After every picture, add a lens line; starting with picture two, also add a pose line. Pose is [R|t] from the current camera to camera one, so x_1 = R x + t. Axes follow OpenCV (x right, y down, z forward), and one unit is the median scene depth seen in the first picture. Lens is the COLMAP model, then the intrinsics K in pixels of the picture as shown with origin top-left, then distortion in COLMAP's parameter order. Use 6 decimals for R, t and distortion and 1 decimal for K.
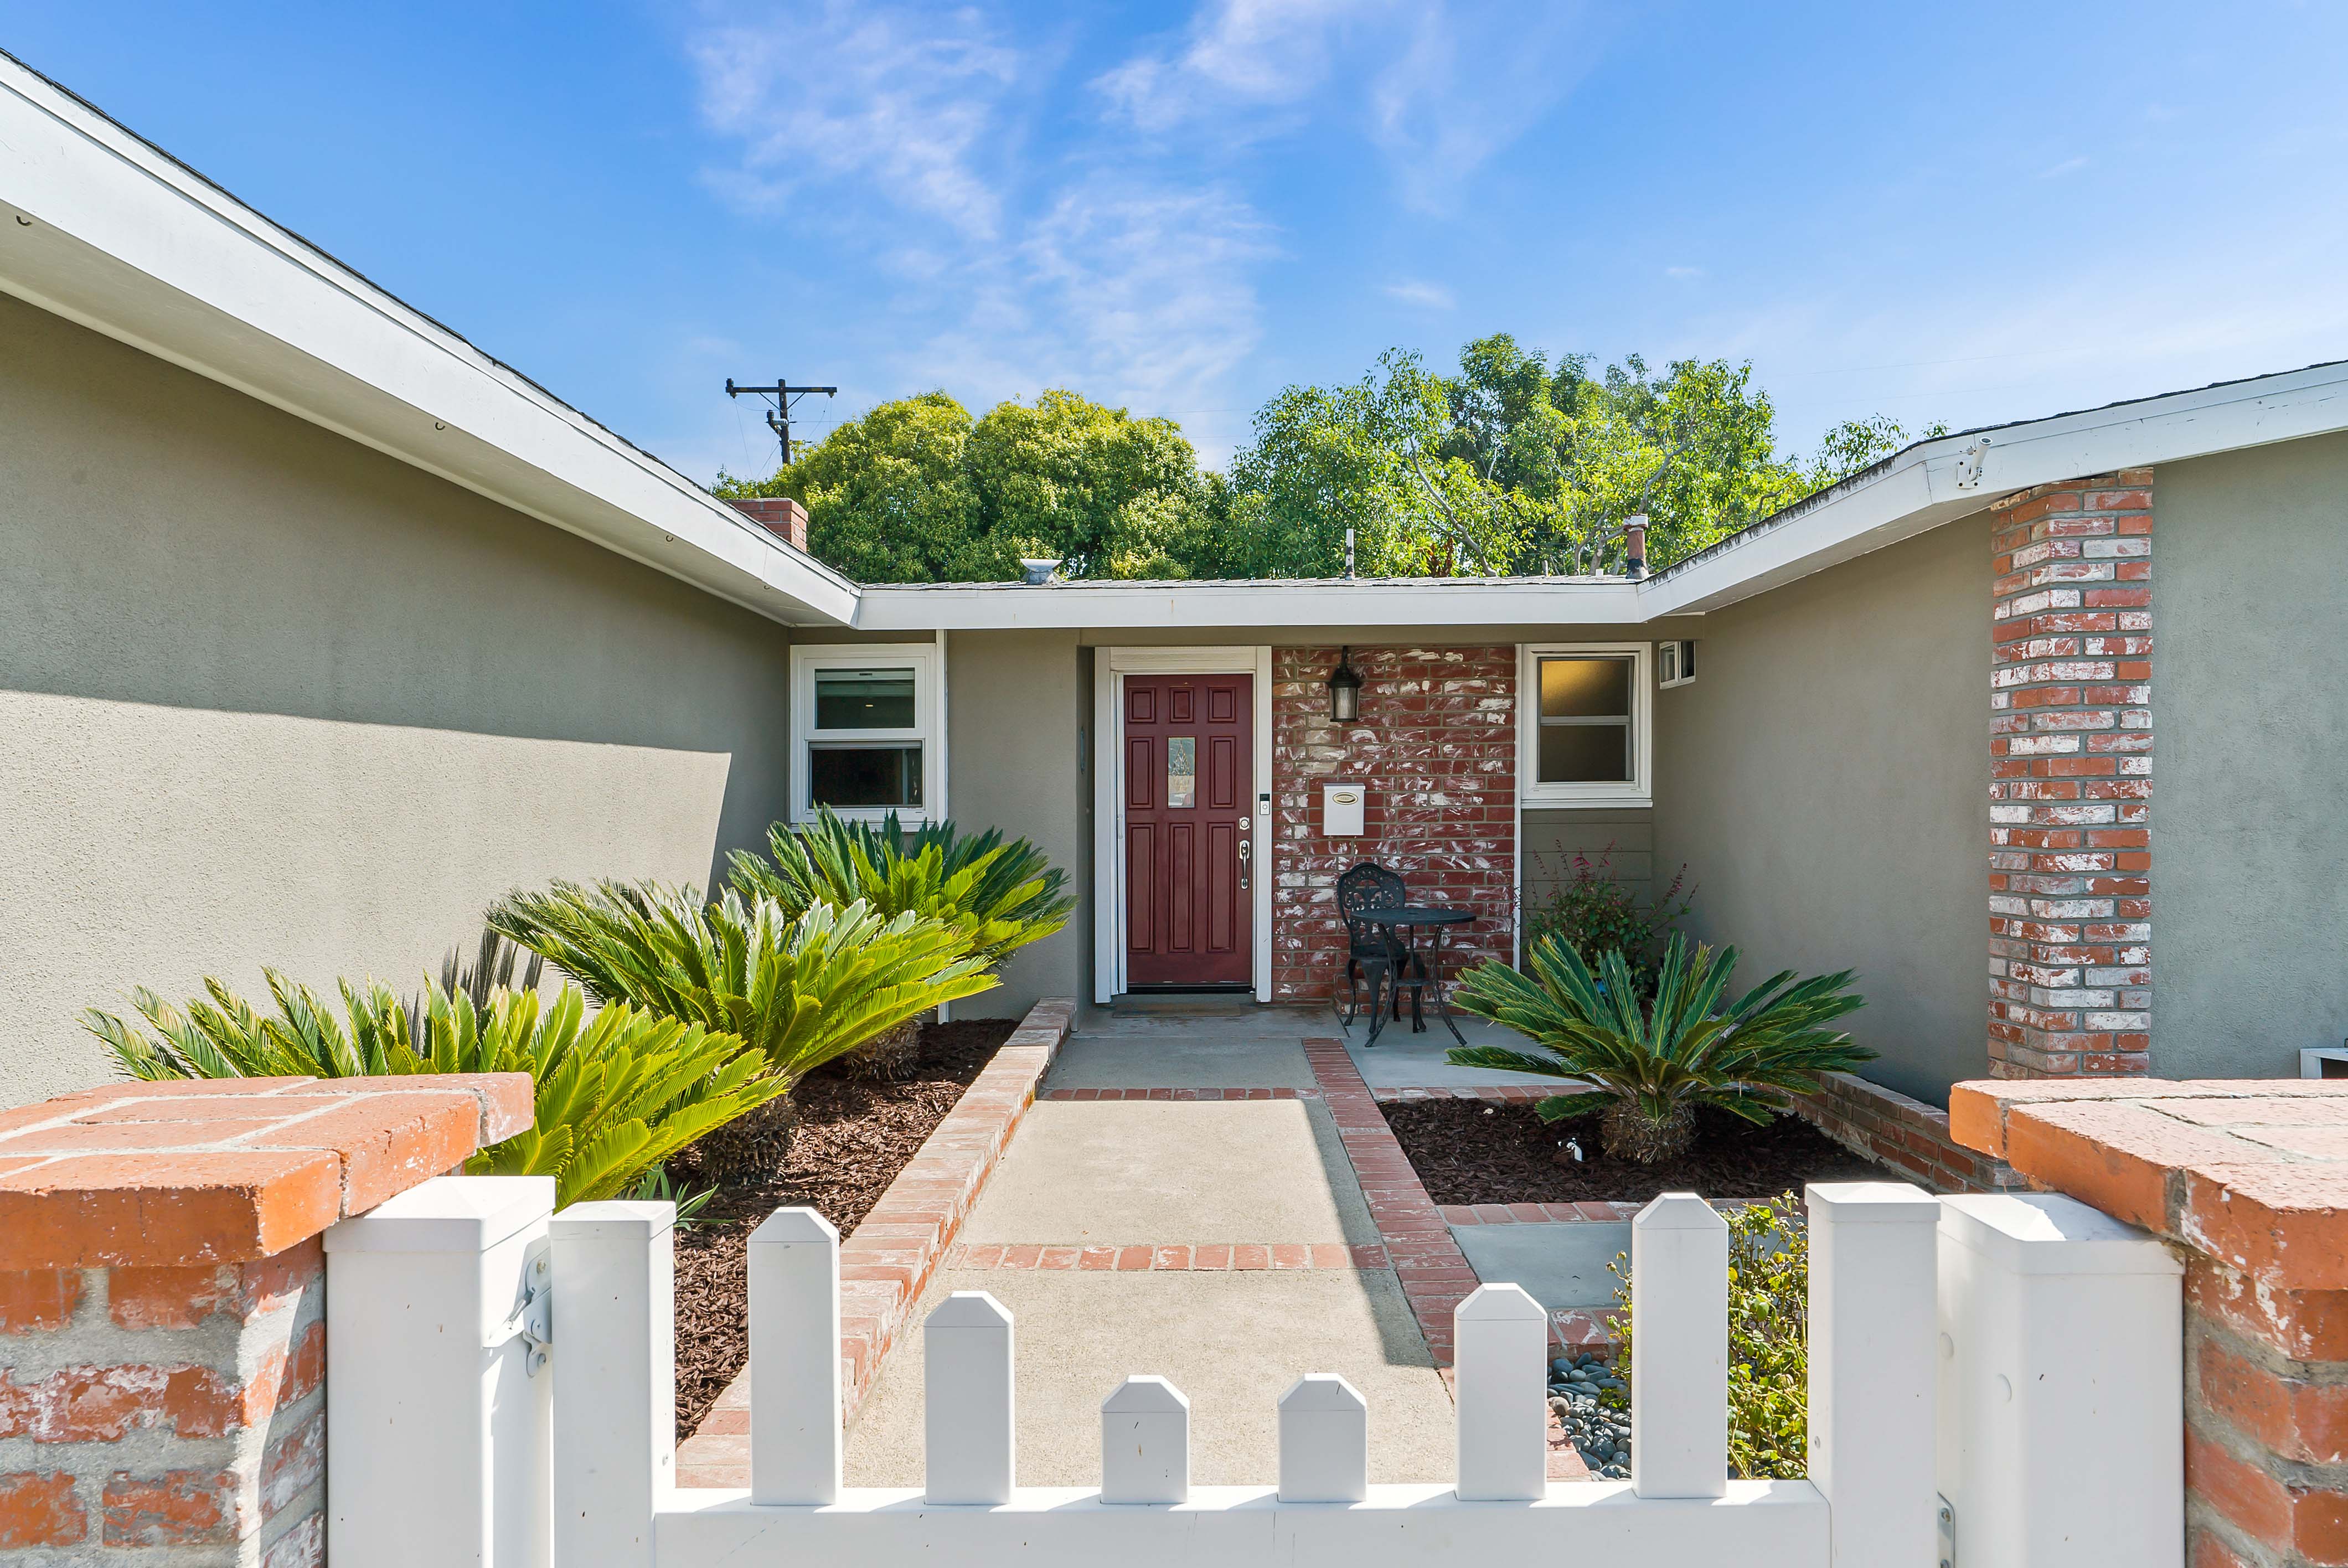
lens RADIAL K [[1404.7, 0, 1174.0], [0, 1404.7, 784.0], [0, 0, 1]] dist [-0.056220, -0.000299]
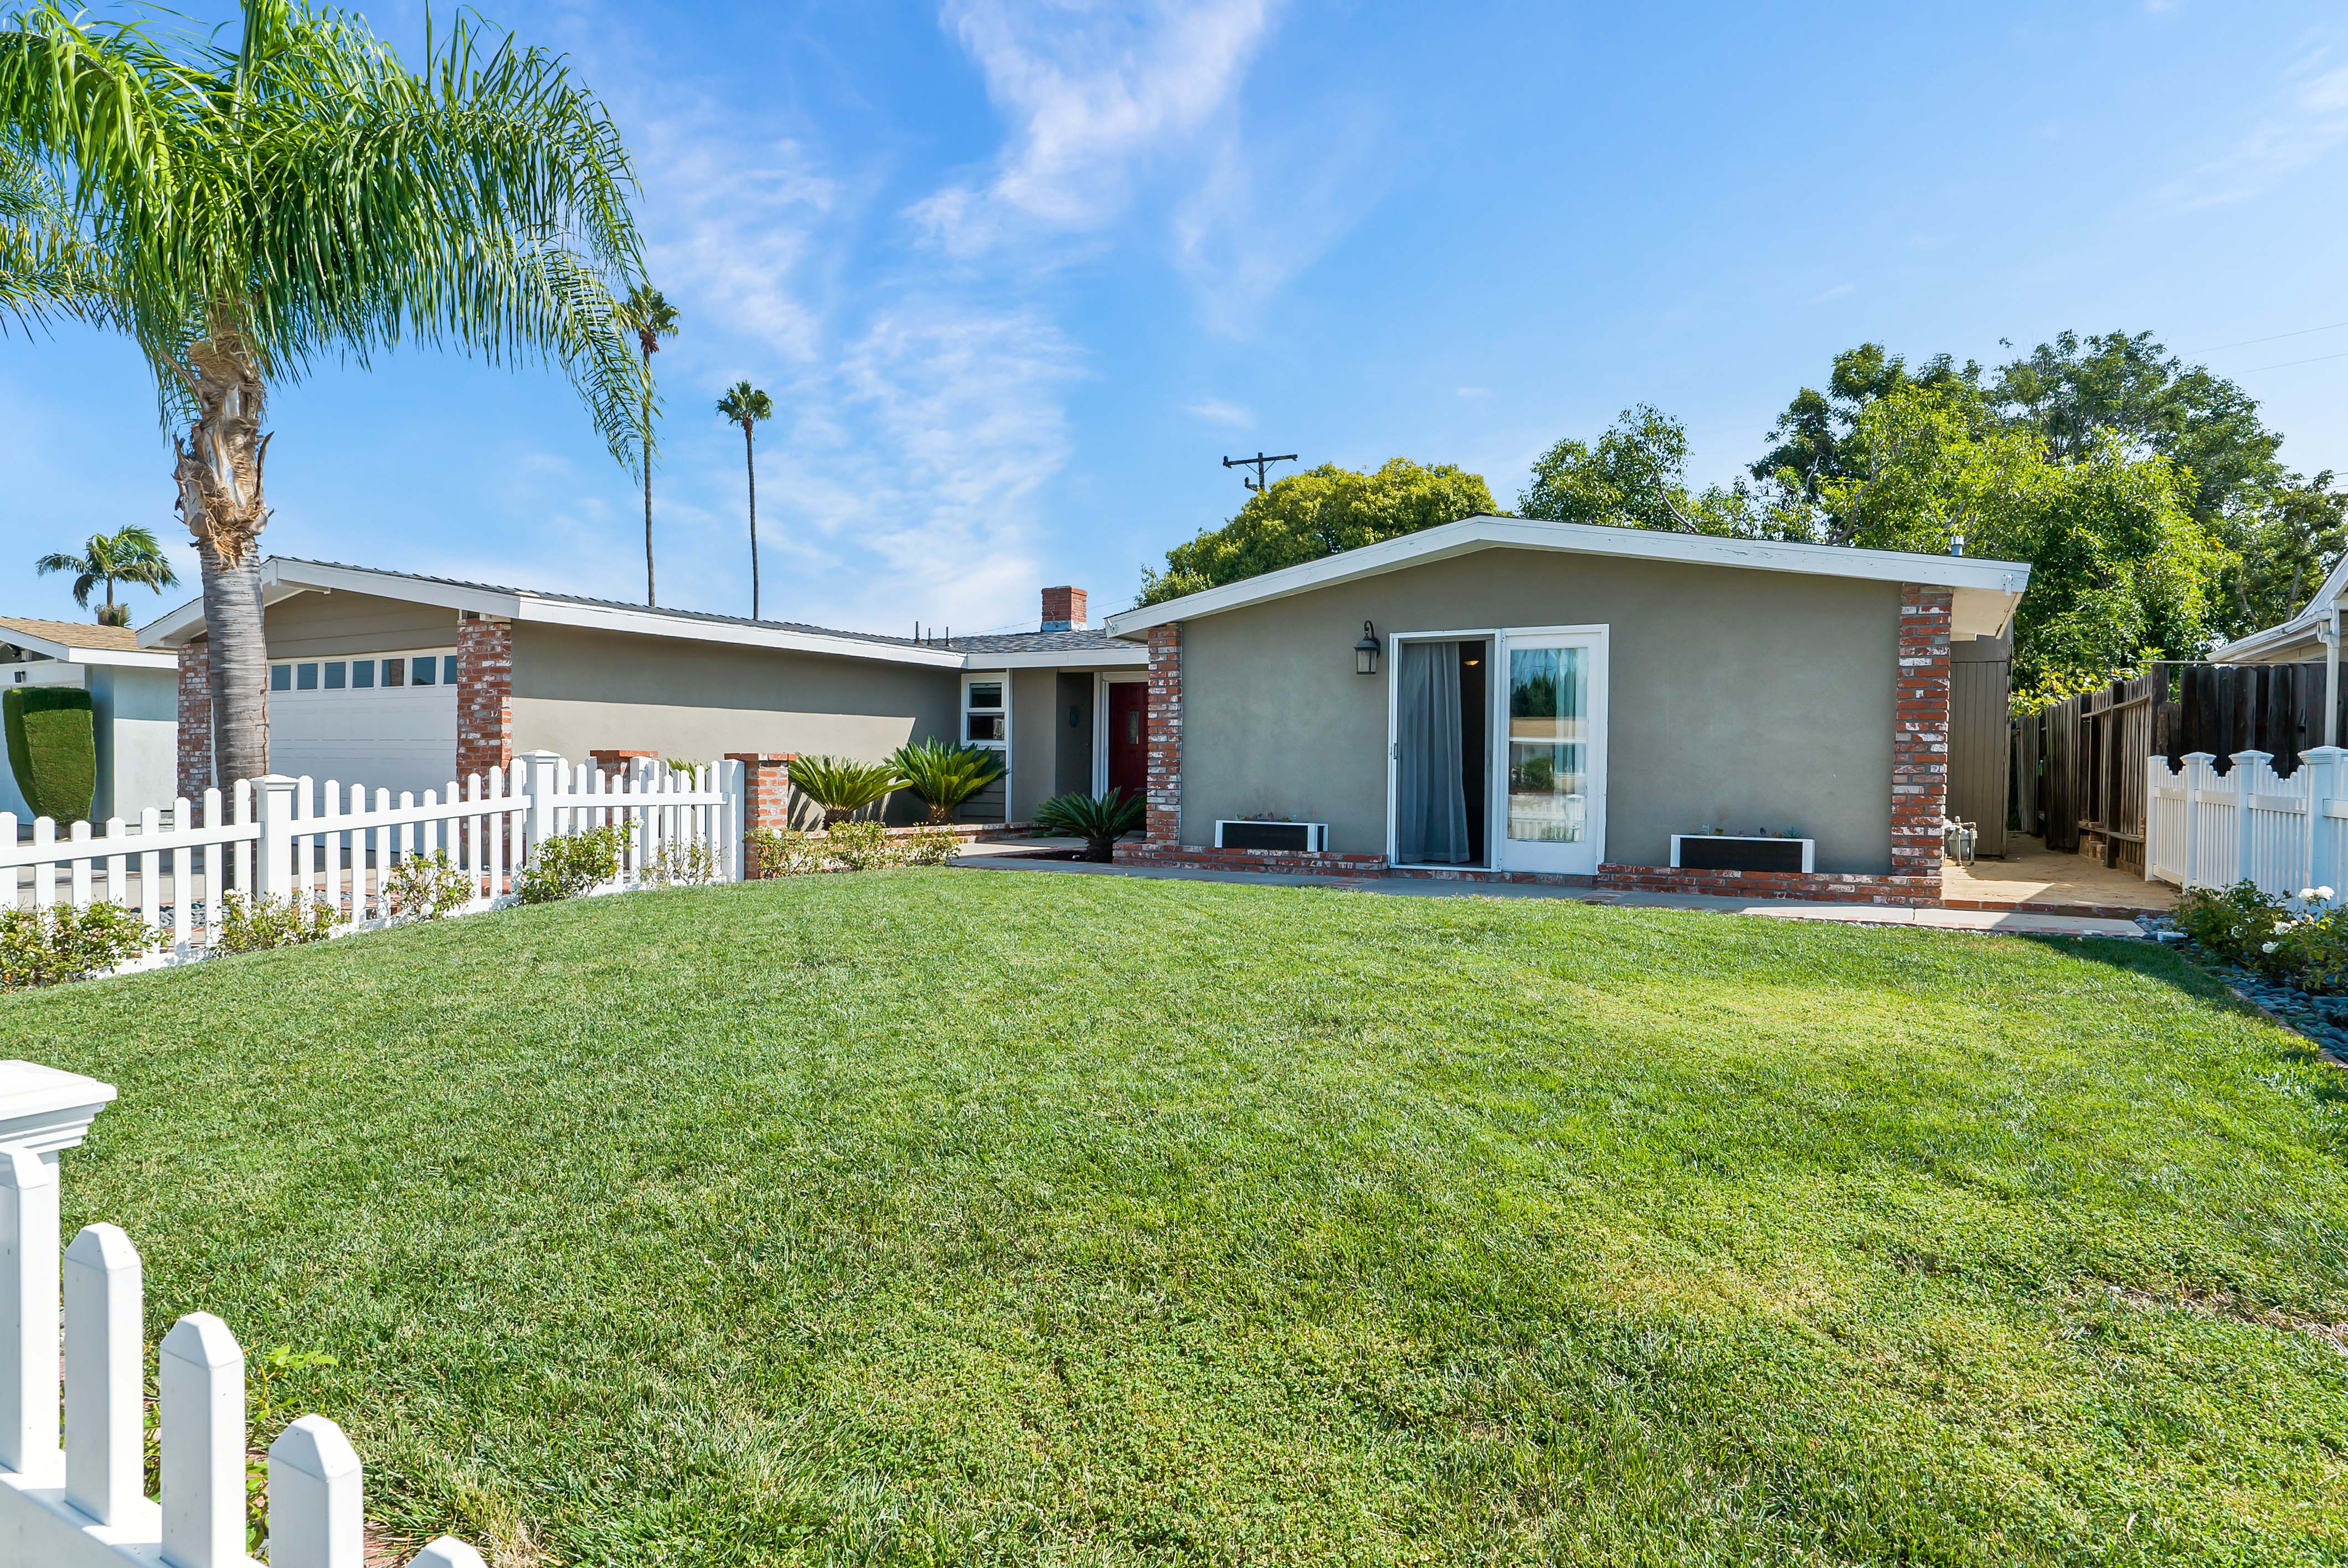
lens RADIAL K [[1310.2, 0, 1174.0], [0, 1310.2, 784.0], [0, 0, 1]] dist [-0.042087, 0.034409]
pose [[0.874092, 0.027915, -0.484958, 1.073944], [-0.013812, 0.999372, 0.032631, 0.013017], [0.485564, -0.021824, 0.873929, -0.766431]]
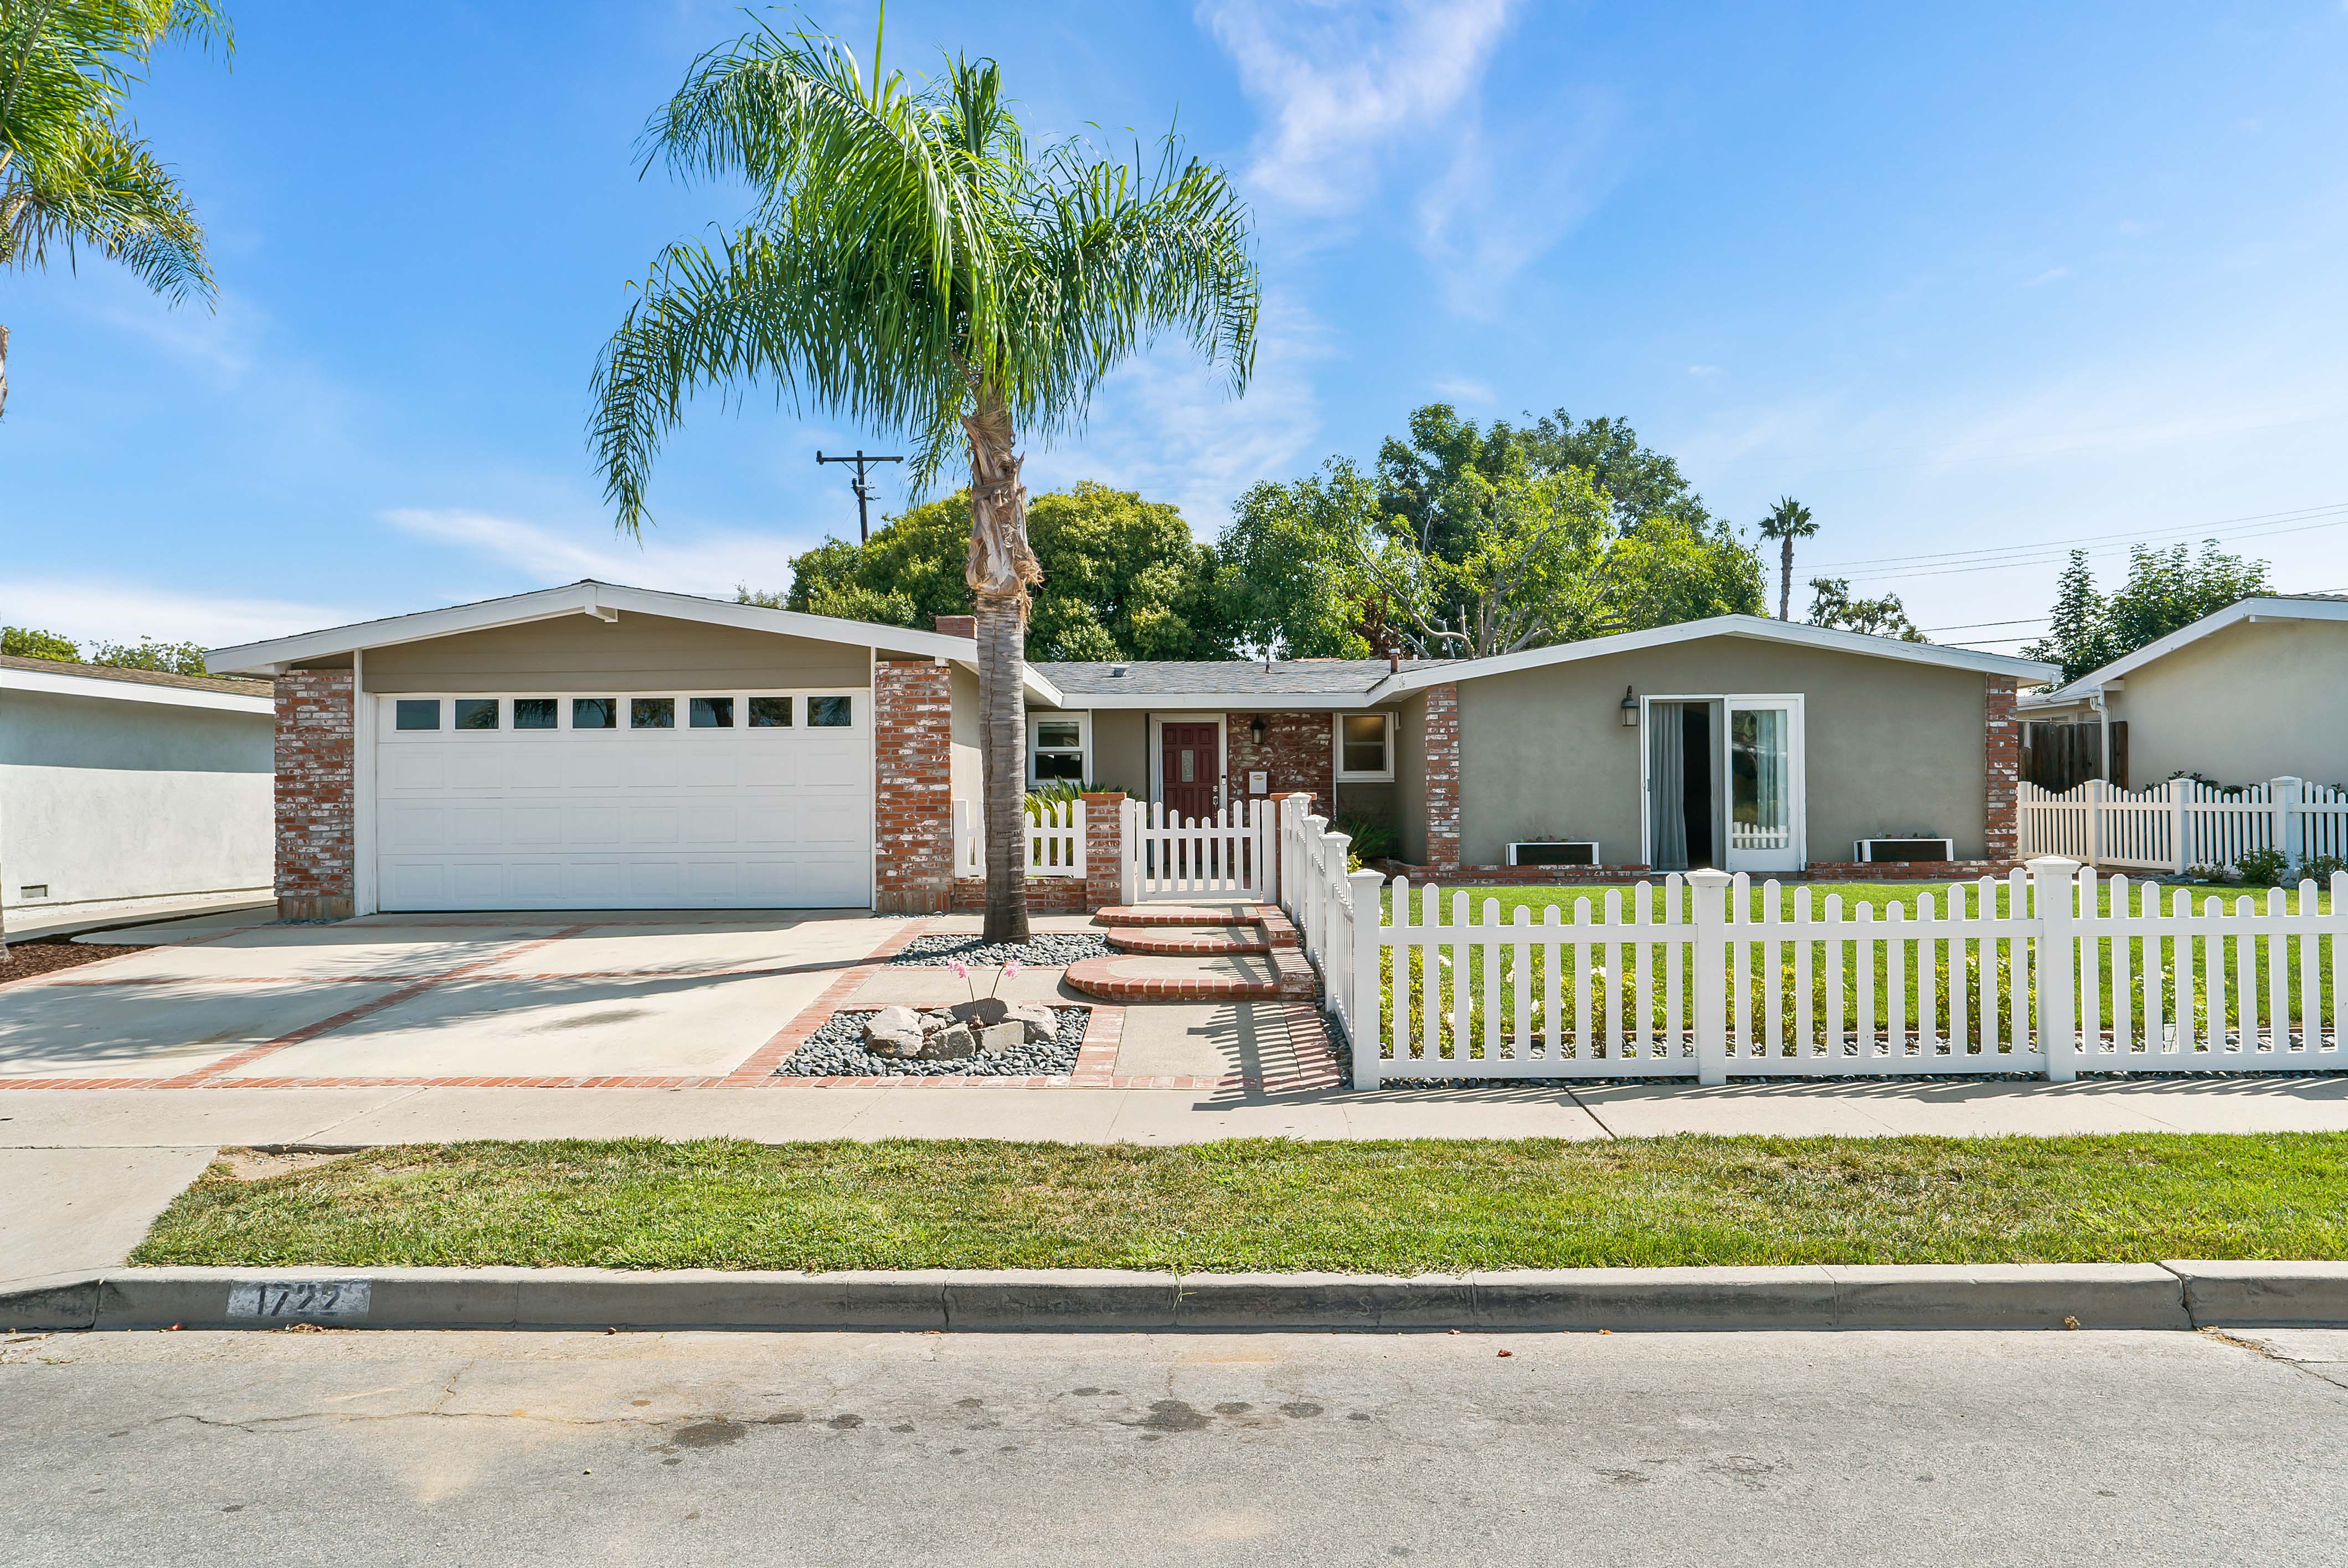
lens RADIAL K [[1616.4, 0, 1174.0], [0, 1616.4, 784.0], [0, 0, 1]] dist [-0.022601, 0.045145]
pose [[0.999960, 0.003287, 0.008320, -0.038892], [-0.003306, 0.999992, 0.002296, 0.015641], [-0.008312, -0.002324, 0.999963, -1.649092]]
